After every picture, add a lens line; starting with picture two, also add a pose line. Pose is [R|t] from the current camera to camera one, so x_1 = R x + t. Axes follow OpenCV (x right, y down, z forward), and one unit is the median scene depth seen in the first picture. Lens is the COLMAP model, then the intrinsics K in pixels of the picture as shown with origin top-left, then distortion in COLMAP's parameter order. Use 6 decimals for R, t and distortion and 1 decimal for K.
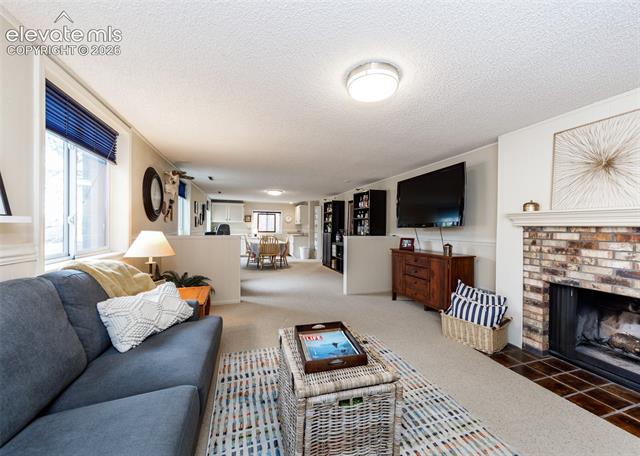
lens RADIAL K [[254.4, 0, 325.5], [0, 254.4, 230.9], [0, 0, 1]] dist [0.003687, -0.000205]
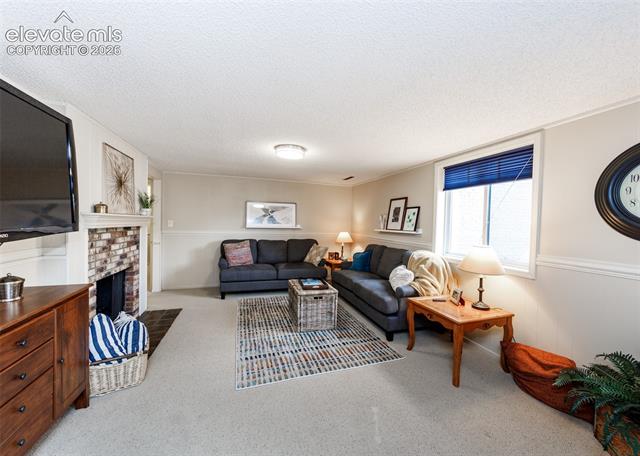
lens RADIAL K [[254.4, 0, 323.6], [0, 254.4, 226.2], [0, 0, 1]] dist [0.003687, -0.000205]
pose [[-0.999333, -0.034476, -0.012060, -0.032727], [-0.034841, 0.998898, 0.031444, -0.084302], [0.010962, 0.031843, -0.999433, 1.927650]]
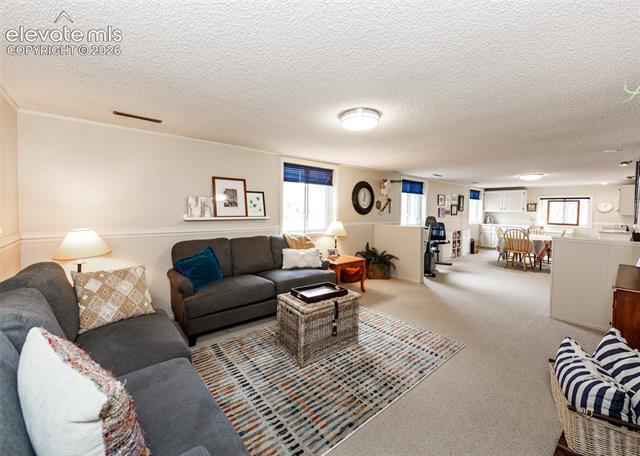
lens RADIAL K [[254.4, 0, 321.5], [0, 254.4, 215.5], [0, 0, 1]] dist [0.003687, -0.000205]
pose [[0.372503, 0.019285, -0.927830, 0.927073], [-0.024972, 0.999630, 0.010752, -0.056559], [0.927695, 0.019165, 0.372847, 0.207661]]
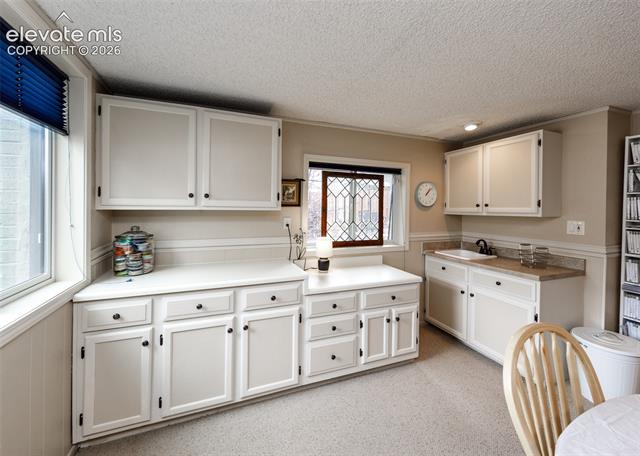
lens RADIAL K [[279.7, 0, 337.2], [0, 279.7, 209.1], [0, 0, 1]] dist [0.011182, -0.000076]
pose [[0.994330, -0.001294, 0.106335, -1.246380], [0.002288, 0.999955, -0.009222, -0.130236], [-0.106318, 0.009413, 0.994288, 3.200531]]
